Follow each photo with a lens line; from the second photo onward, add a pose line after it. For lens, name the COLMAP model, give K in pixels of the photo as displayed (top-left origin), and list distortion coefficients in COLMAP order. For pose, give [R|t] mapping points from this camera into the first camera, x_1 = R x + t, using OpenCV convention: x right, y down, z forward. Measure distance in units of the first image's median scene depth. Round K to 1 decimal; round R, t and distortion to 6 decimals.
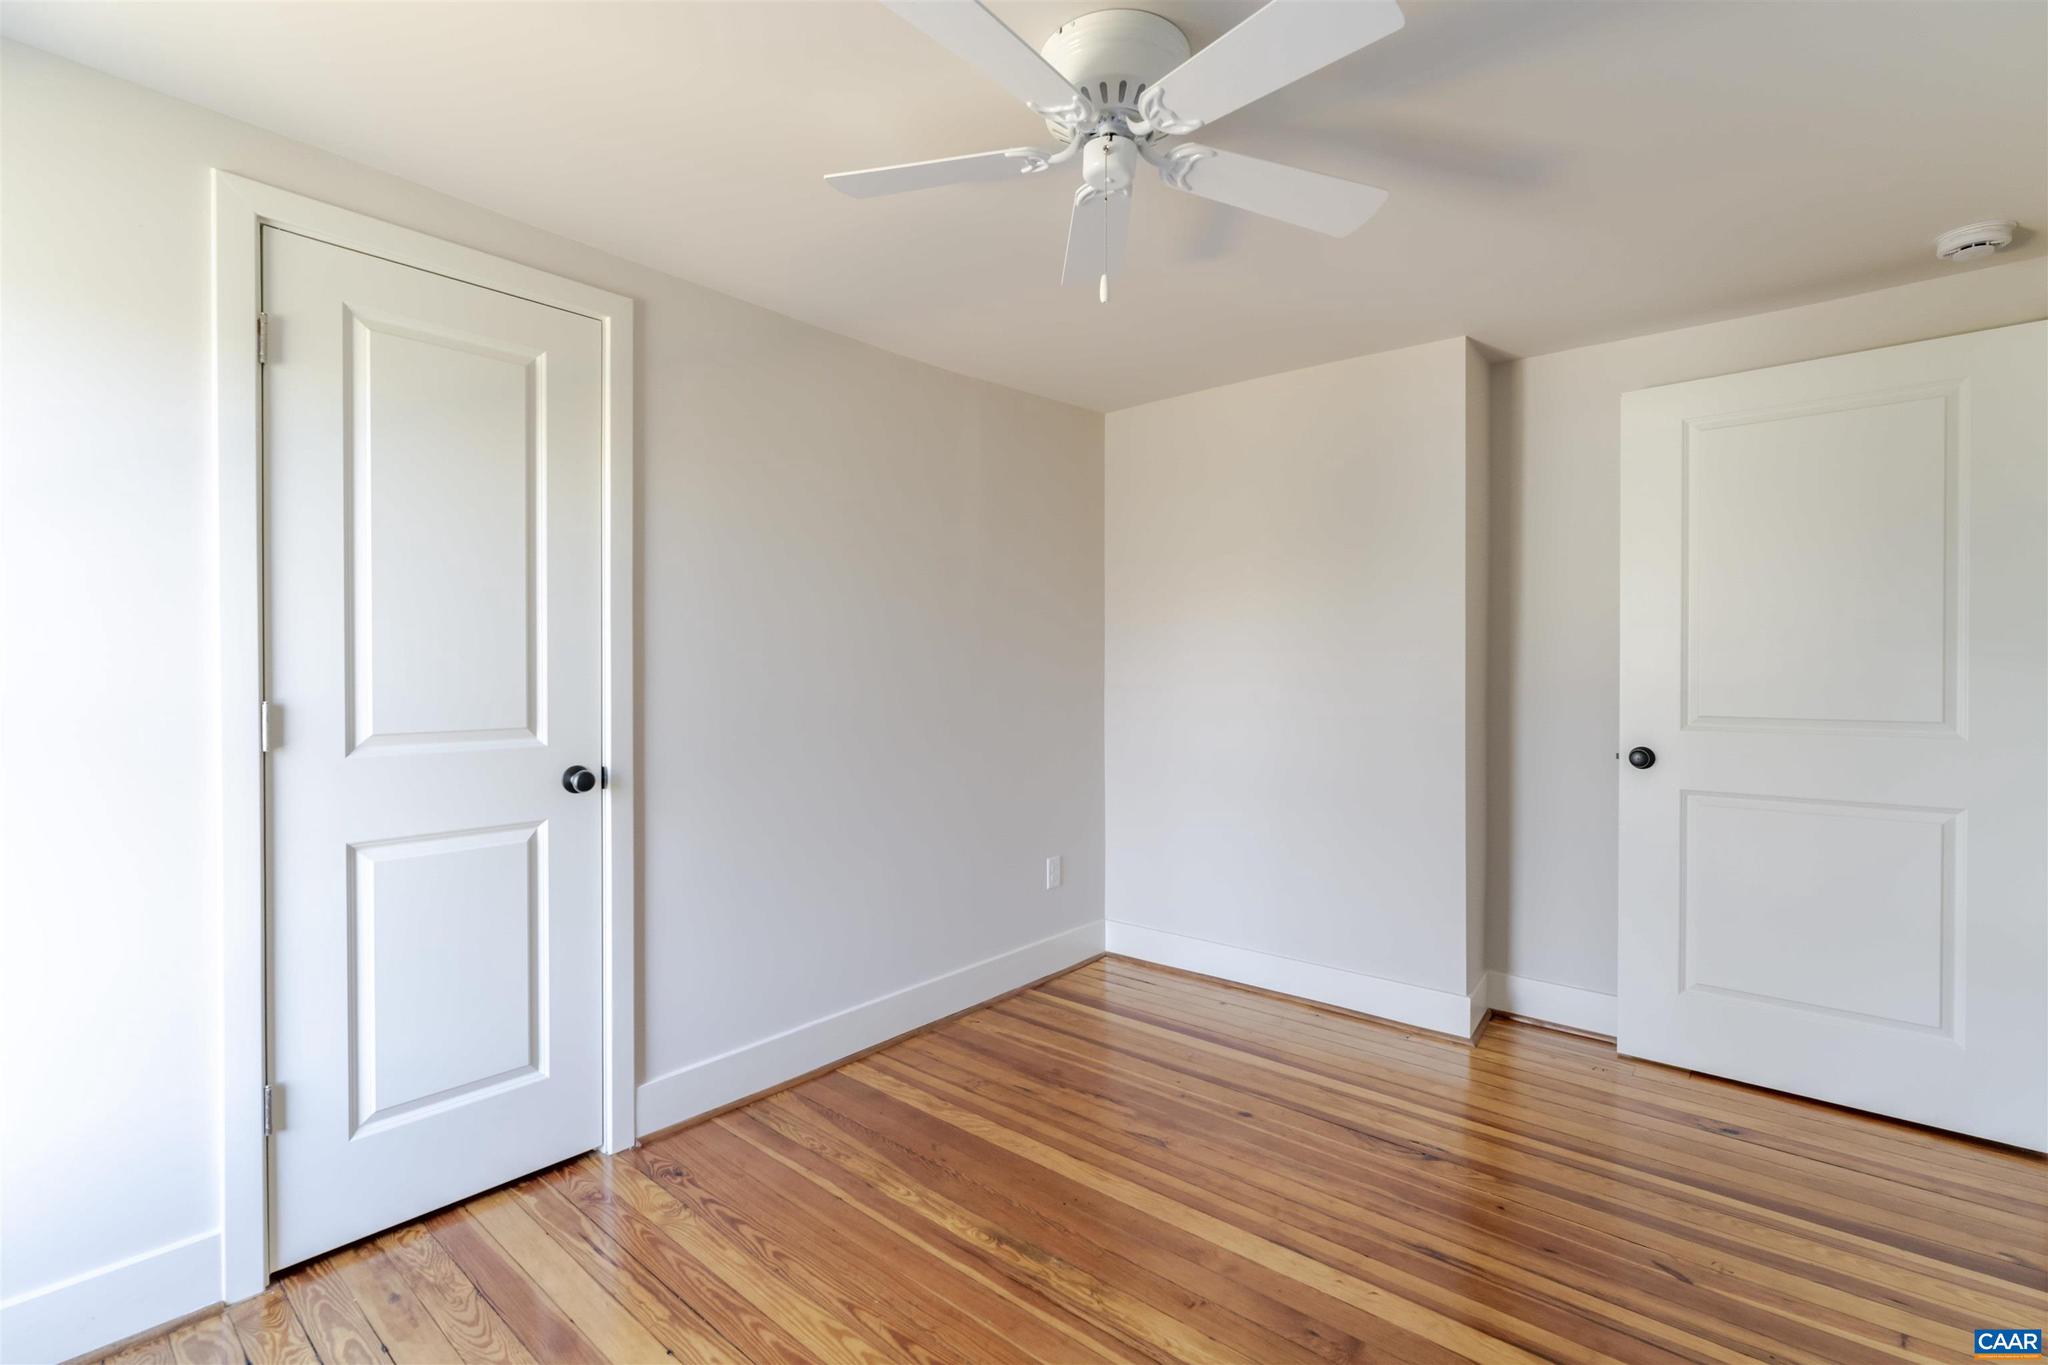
lens RADIAL K [[942.5, 0, 1025.0], [0, 942.5, 678.5], [0, 0, 1]] dist [0.004102, -0.001460]
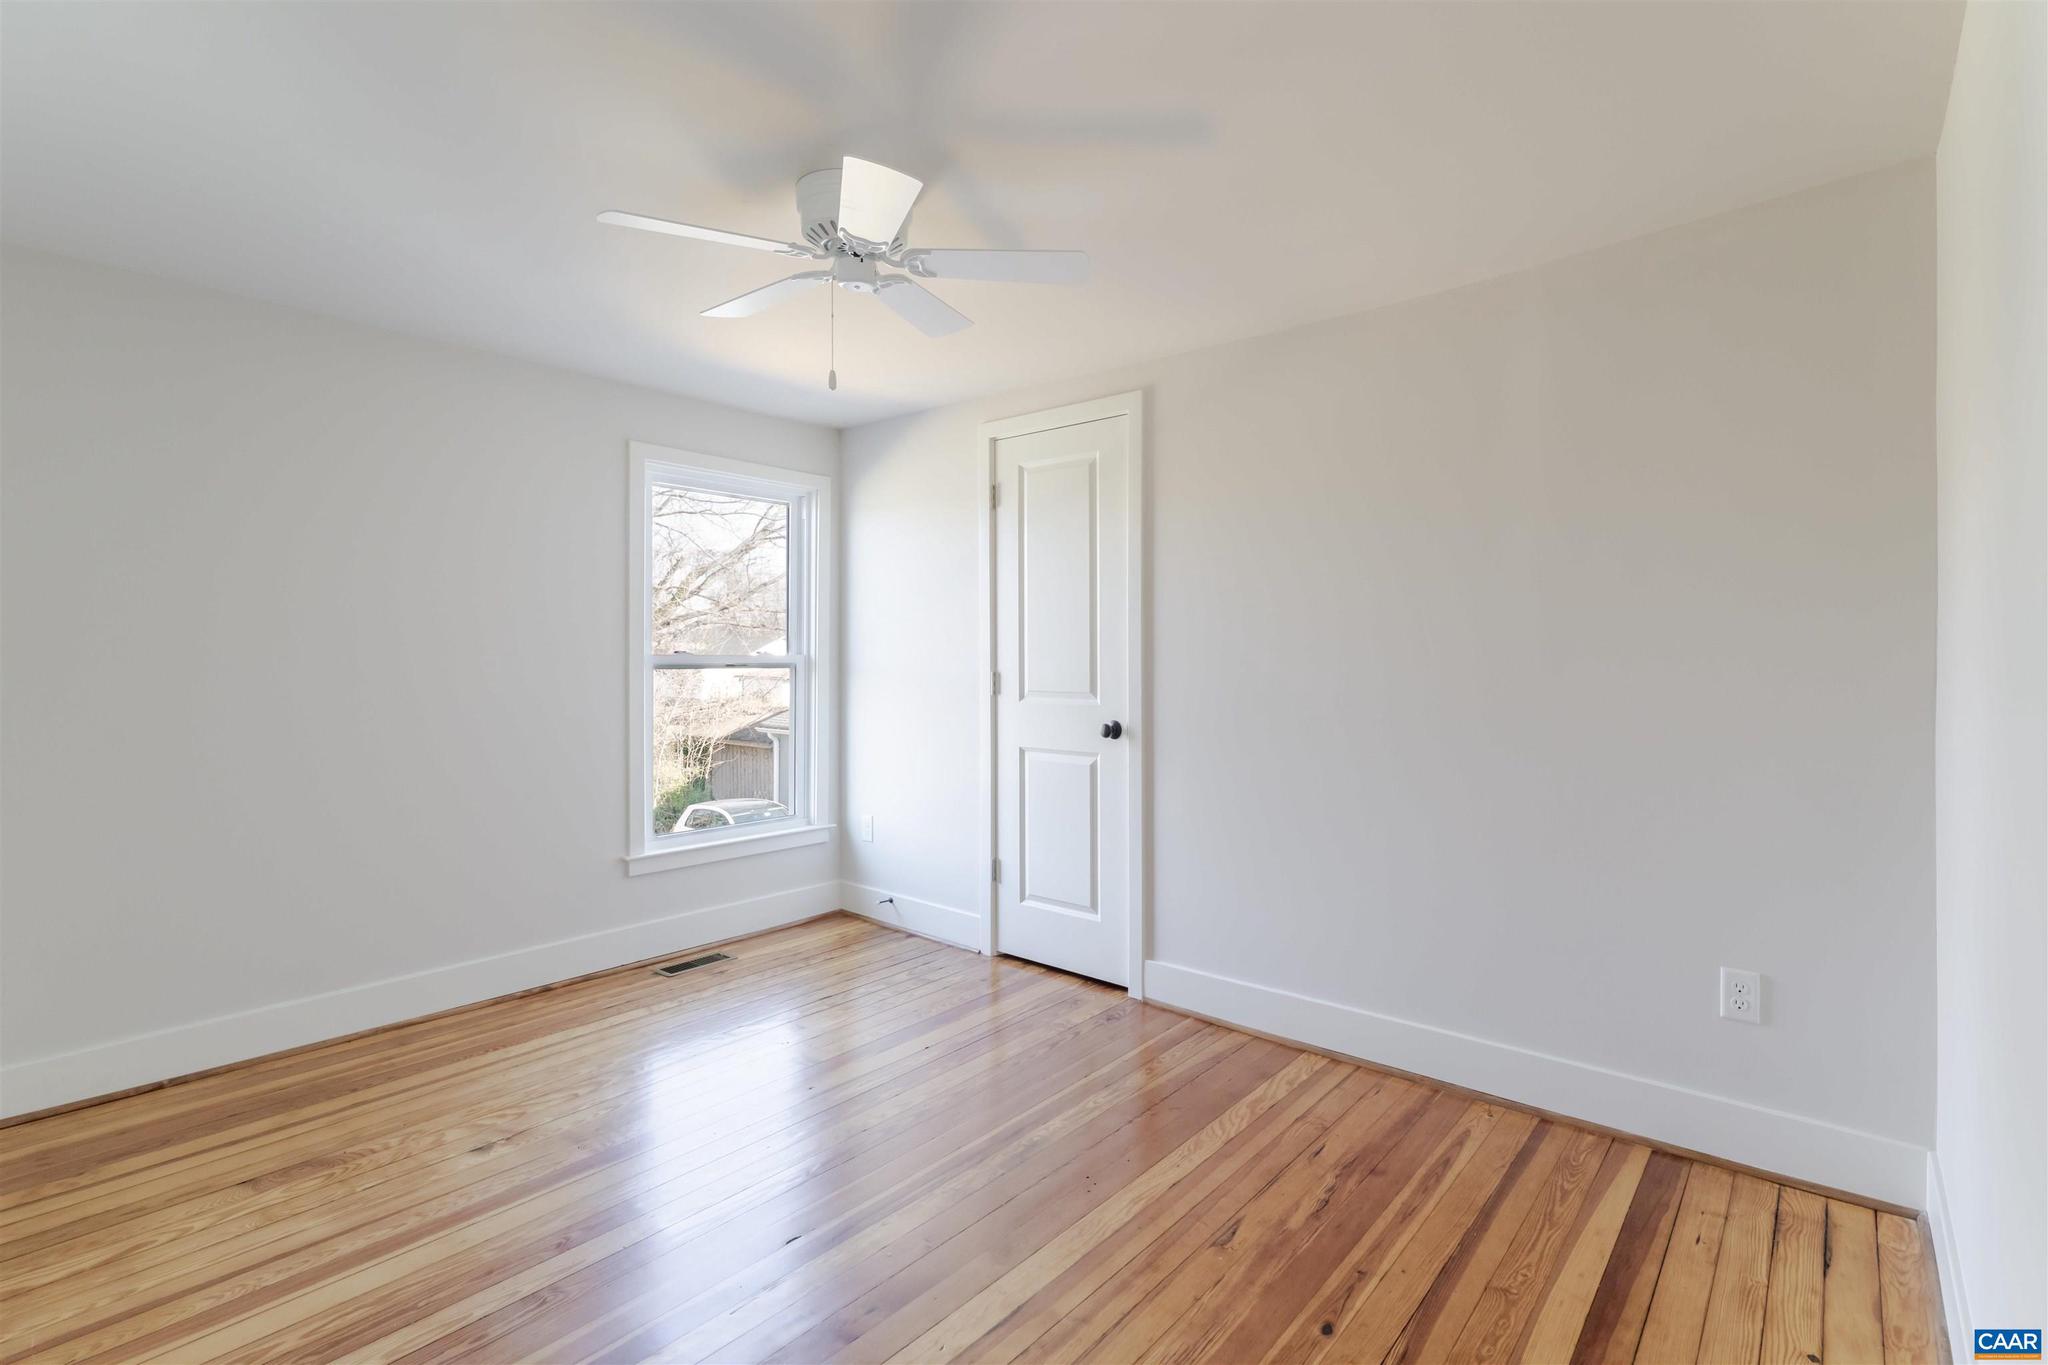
lens RADIAL K [[903.5, 0, 1042.6], [0, 903.5, 665.0], [0, 0, 1]] dist [0.010201, -0.001094]
pose [[0.017613, 0.003917, -0.999837, 0.914827], [-0.016637, 0.999855, 0.003624, 0.002070], [0.999706, 0.016570, 0.017676, 0.833967]]
